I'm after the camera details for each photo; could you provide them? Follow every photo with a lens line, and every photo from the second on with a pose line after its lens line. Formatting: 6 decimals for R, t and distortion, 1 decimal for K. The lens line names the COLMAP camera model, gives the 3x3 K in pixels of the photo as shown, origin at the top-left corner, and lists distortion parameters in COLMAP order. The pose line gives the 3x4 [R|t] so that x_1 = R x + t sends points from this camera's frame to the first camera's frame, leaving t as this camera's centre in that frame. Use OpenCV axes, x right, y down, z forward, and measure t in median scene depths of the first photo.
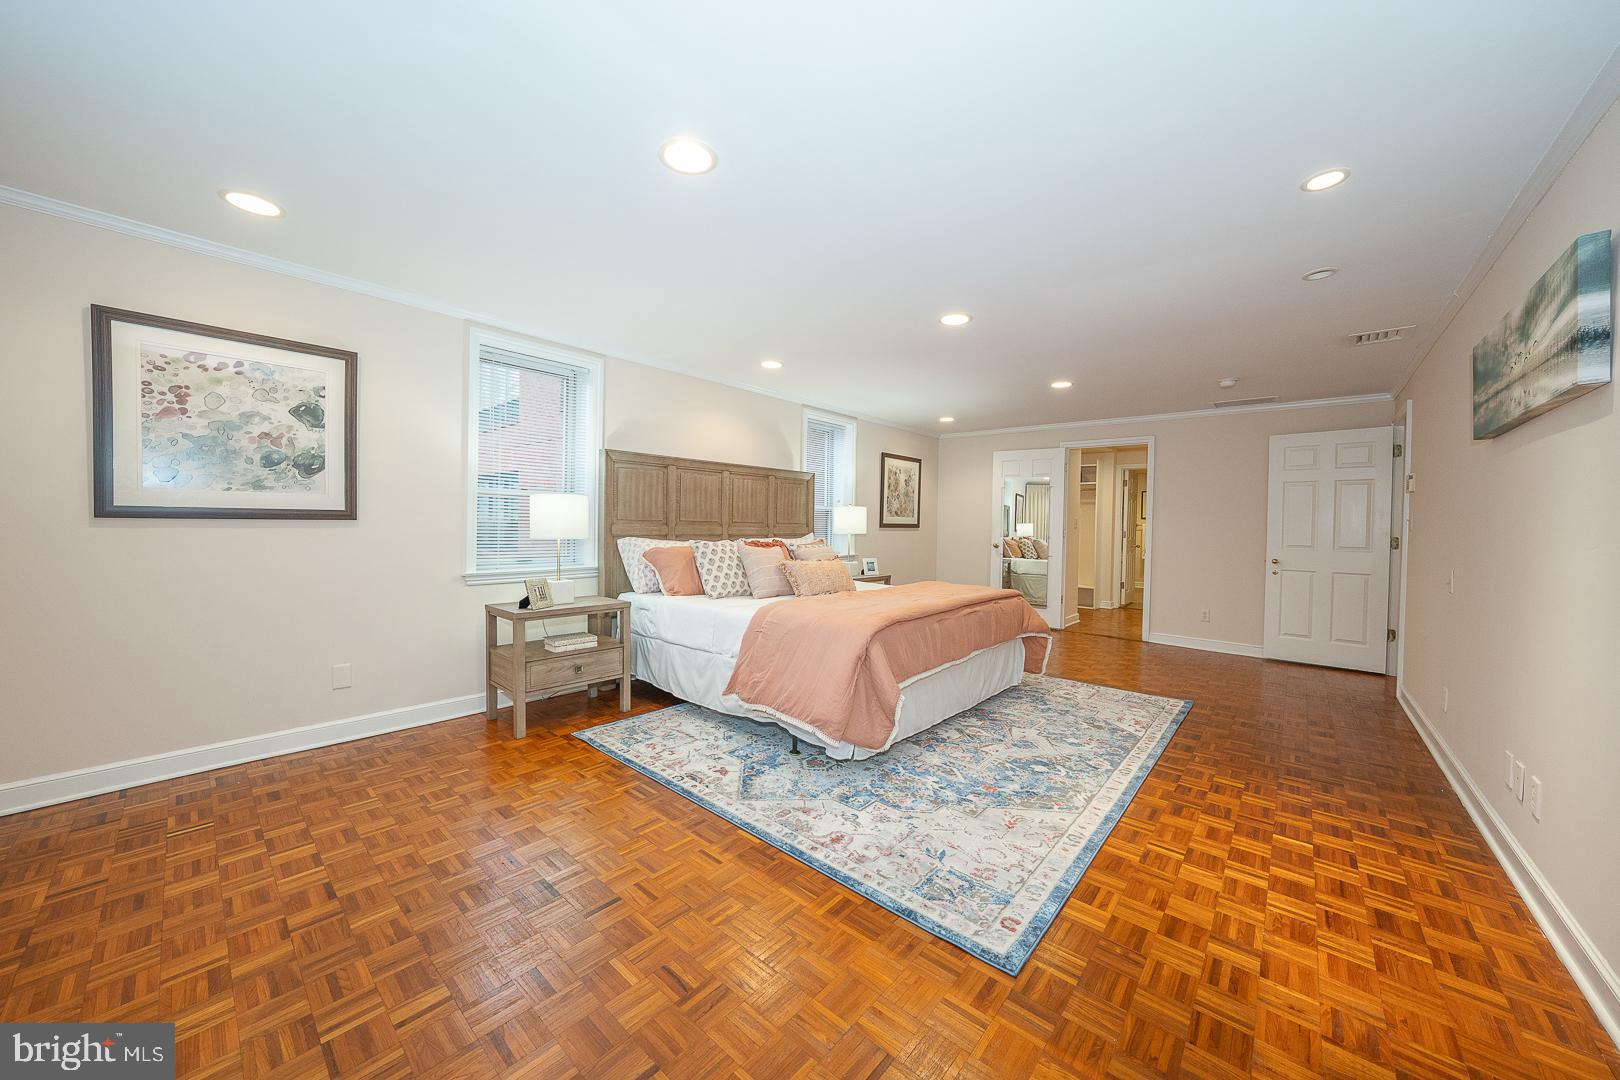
lens RADIAL K [[604.4, 0, 810.3], [0, 604.4, 537.5], [0, 0, 1]] dist [-0.015462, -0.000052]
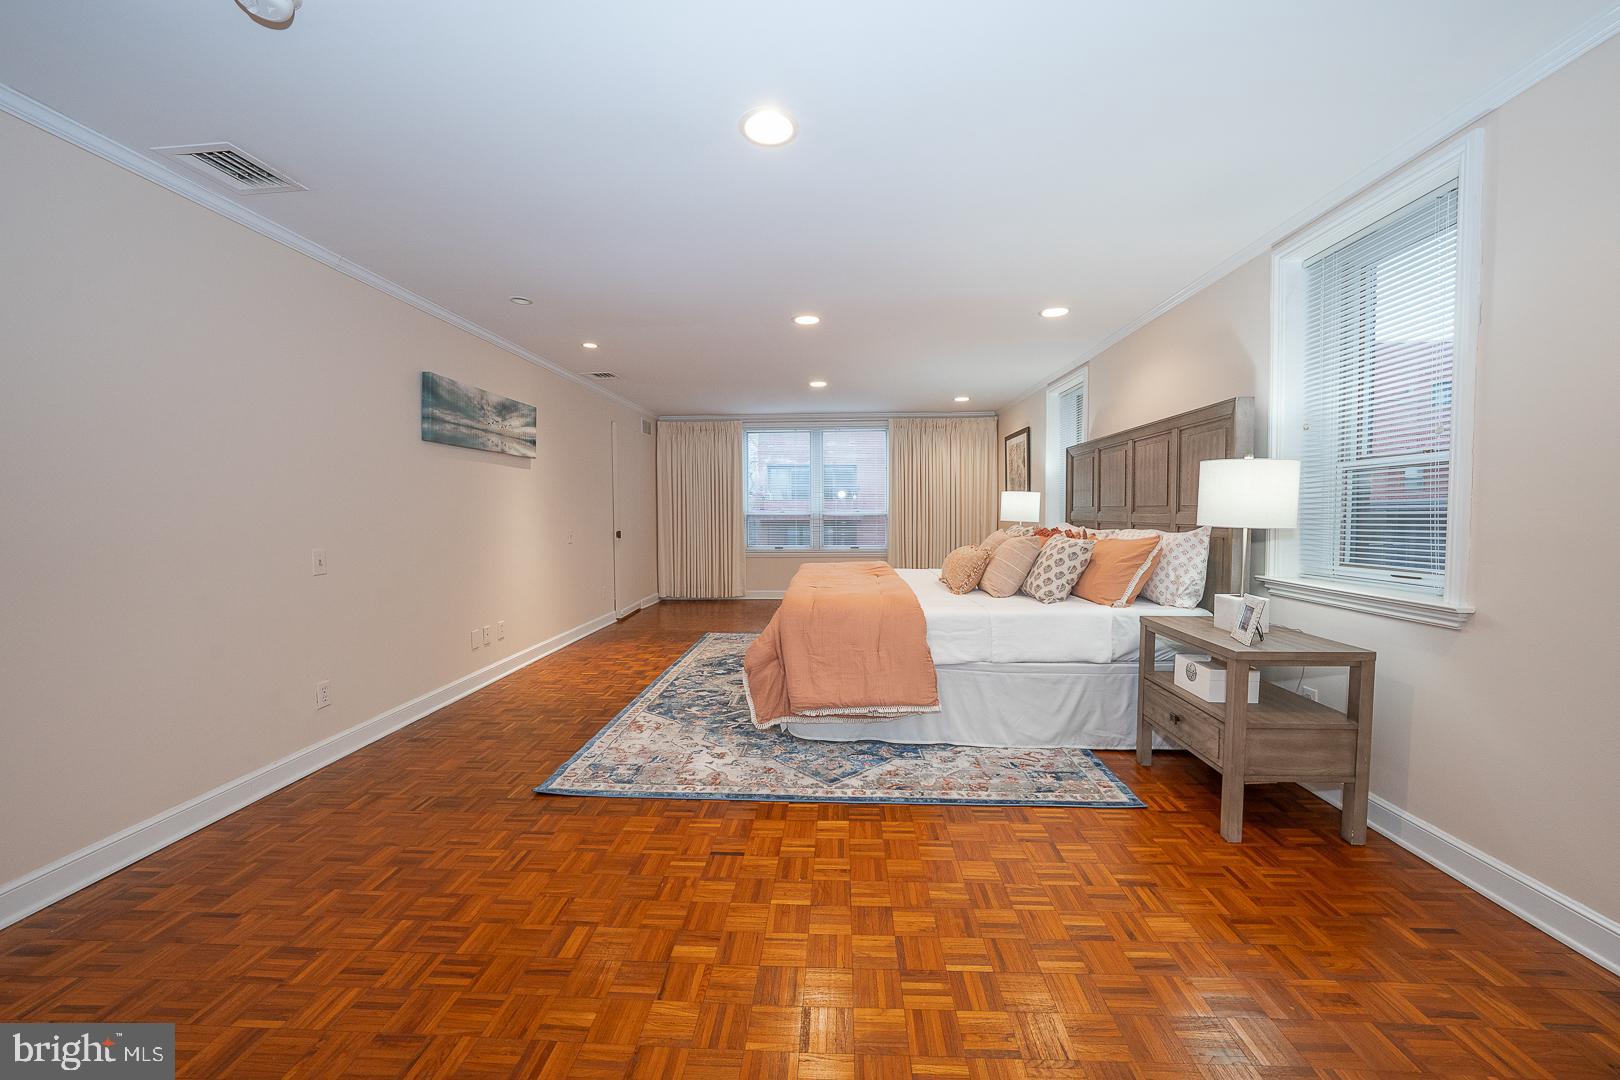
lens RADIAL K [[604.4, 0, 810.3], [0, 604.4, 537.5], [0, 0, 1]] dist [-0.015462, -0.000052]
pose [[-0.806700, 0.016671, -0.590727, 0.912895], [-0.020280, 0.998232, 0.055866, -0.029861], [0.590614, 0.057047, -0.804935, 1.958662]]
